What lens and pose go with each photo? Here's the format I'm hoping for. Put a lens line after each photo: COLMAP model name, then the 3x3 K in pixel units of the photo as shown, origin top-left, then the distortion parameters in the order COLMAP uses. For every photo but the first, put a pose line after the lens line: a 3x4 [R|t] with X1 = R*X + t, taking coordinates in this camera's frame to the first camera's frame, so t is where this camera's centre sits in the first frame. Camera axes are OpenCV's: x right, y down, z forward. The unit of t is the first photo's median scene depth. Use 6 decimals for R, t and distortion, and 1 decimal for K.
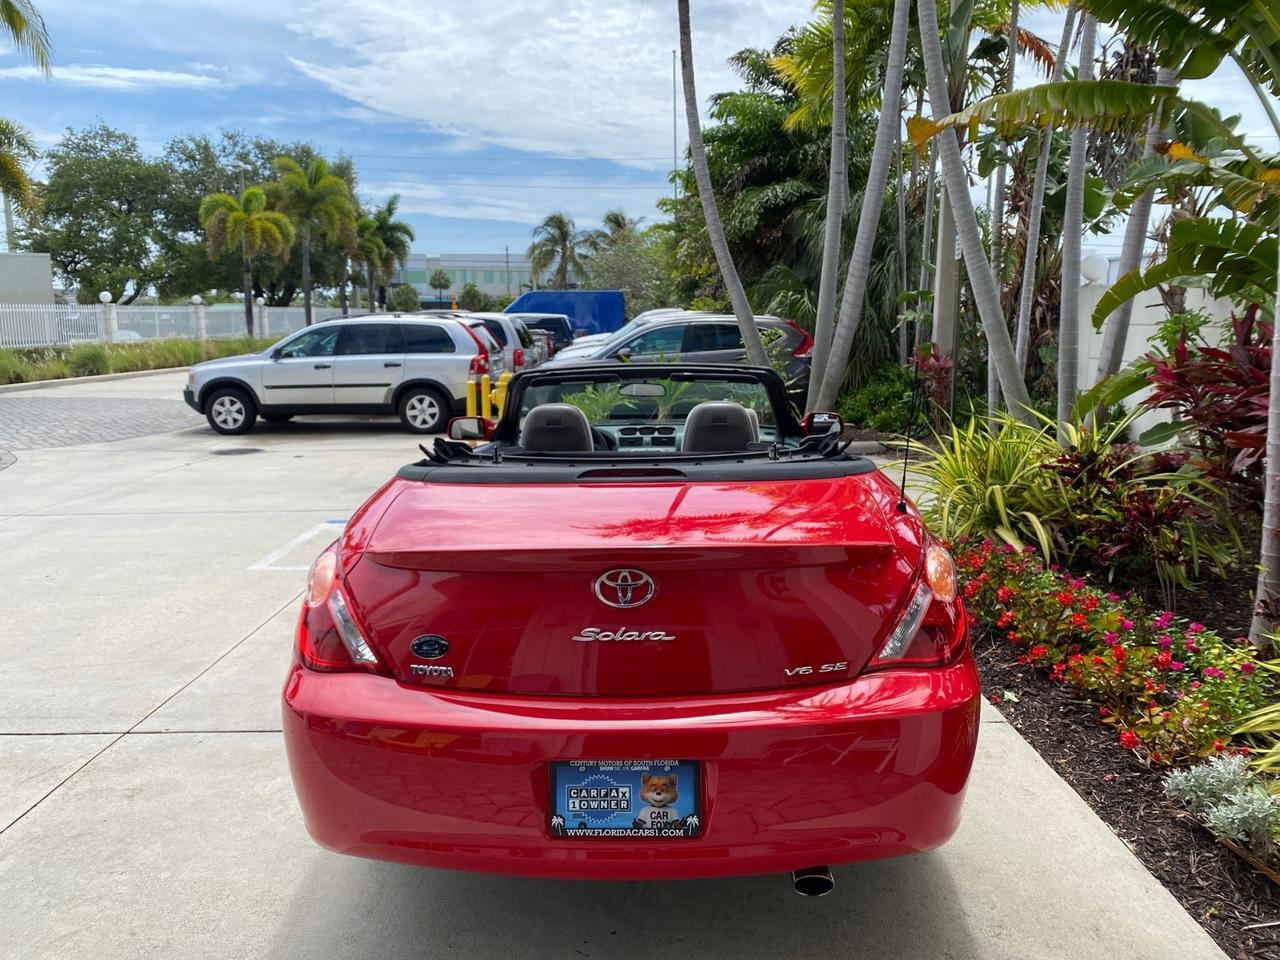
lens RADIAL K [[986.6, 0, 643.6], [0, 986.6, 488.0], [0, 0, 1]] dist [0.020305, -0.024348]
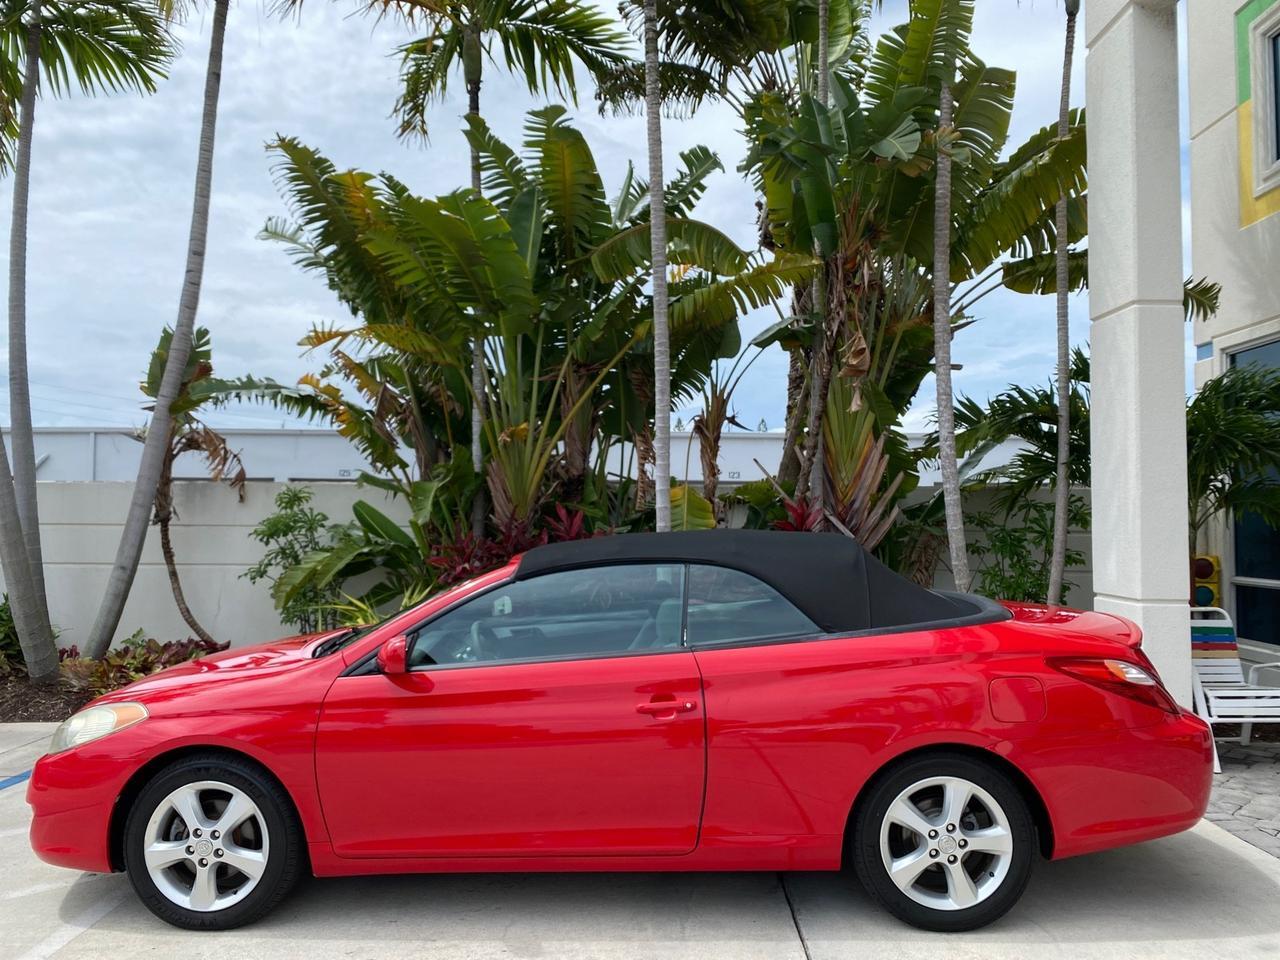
lens RADIAL K [[986.6, 0, 643.8], [0, 986.6, 474.7], [0, 0, 1]] dist [0.020305, -0.024348]
pose [[0.009306, 0.054152, 0.998489, -0.440969], [0.166964, 0.984431, -0.054945, -0.058346], [-0.985919, 0.167224, 0.000120, 0.398303]]
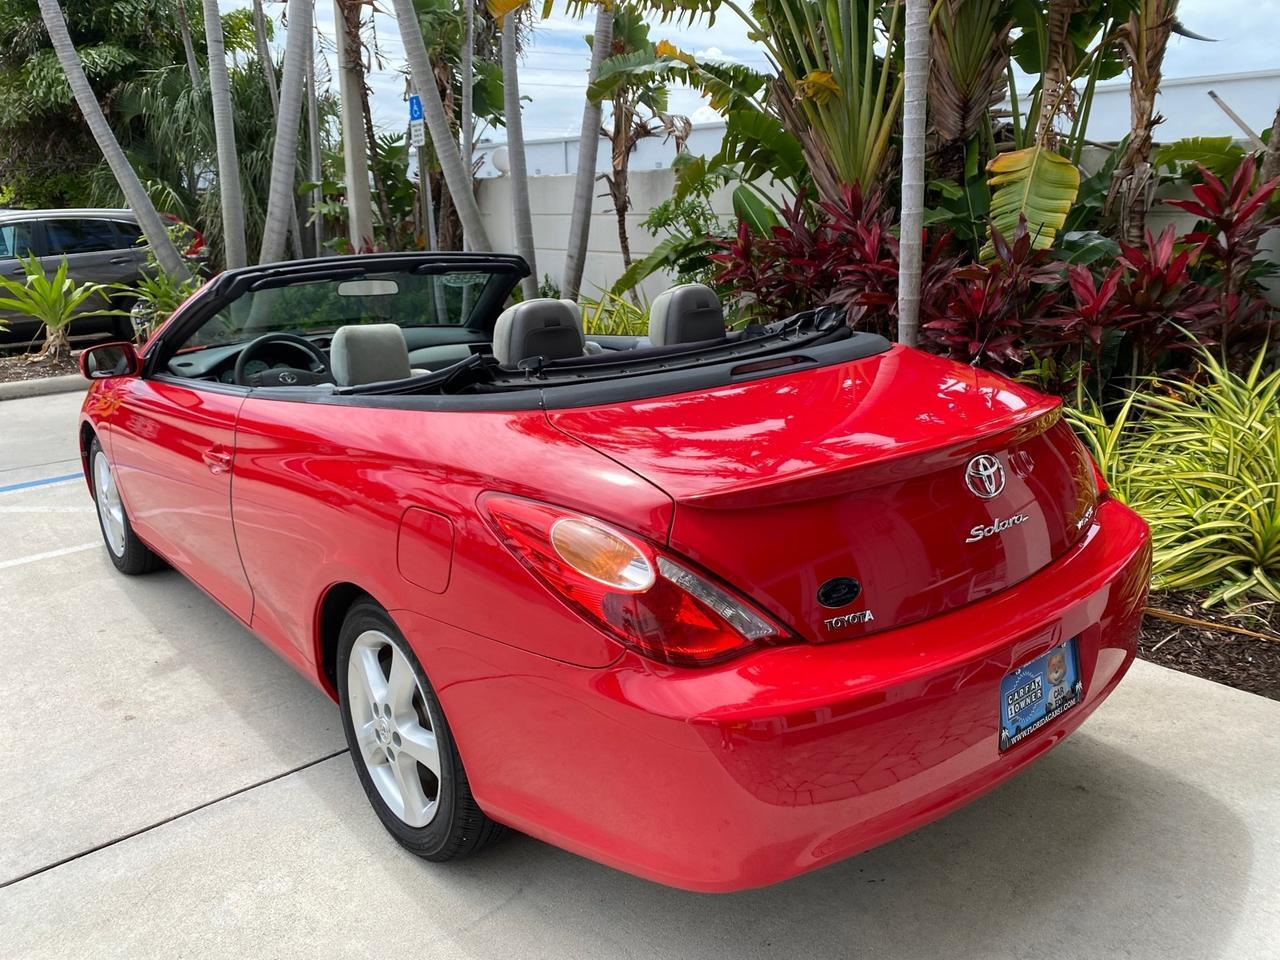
lens RADIAL K [[986.6, 0, 643.4], [0, 986.6, 477.5], [0, 0, 1]] dist [0.020305, -0.024348]
pose [[0.749081, -0.180521, 0.637409, -0.176356], [0.124112, 0.983363, 0.132643, -0.012087], [-0.650749, -0.020250, 0.759023, 0.105414]]
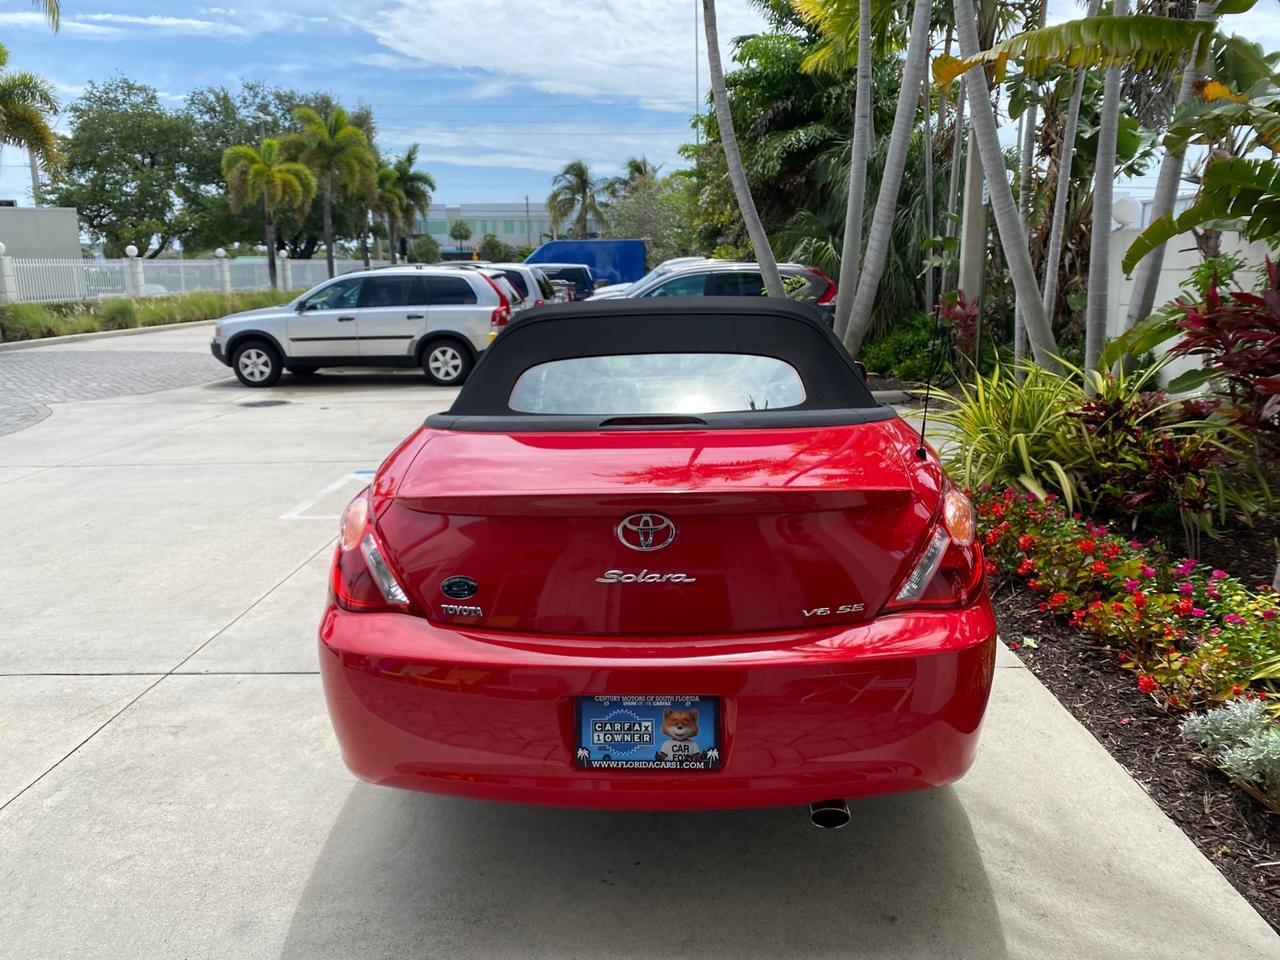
lens RADIAL K [[986.6, 0, 631.9], [0, 986.6, 487.4], [0, 0, 1]] dist [0.020305, -0.024348]
pose [[0.999428, -0.001206, -0.033785, 0.000003], [0.002837, 0.998831, 0.048261, 0.001193], [0.033687, -0.048329, 0.998263, -0.005035]]
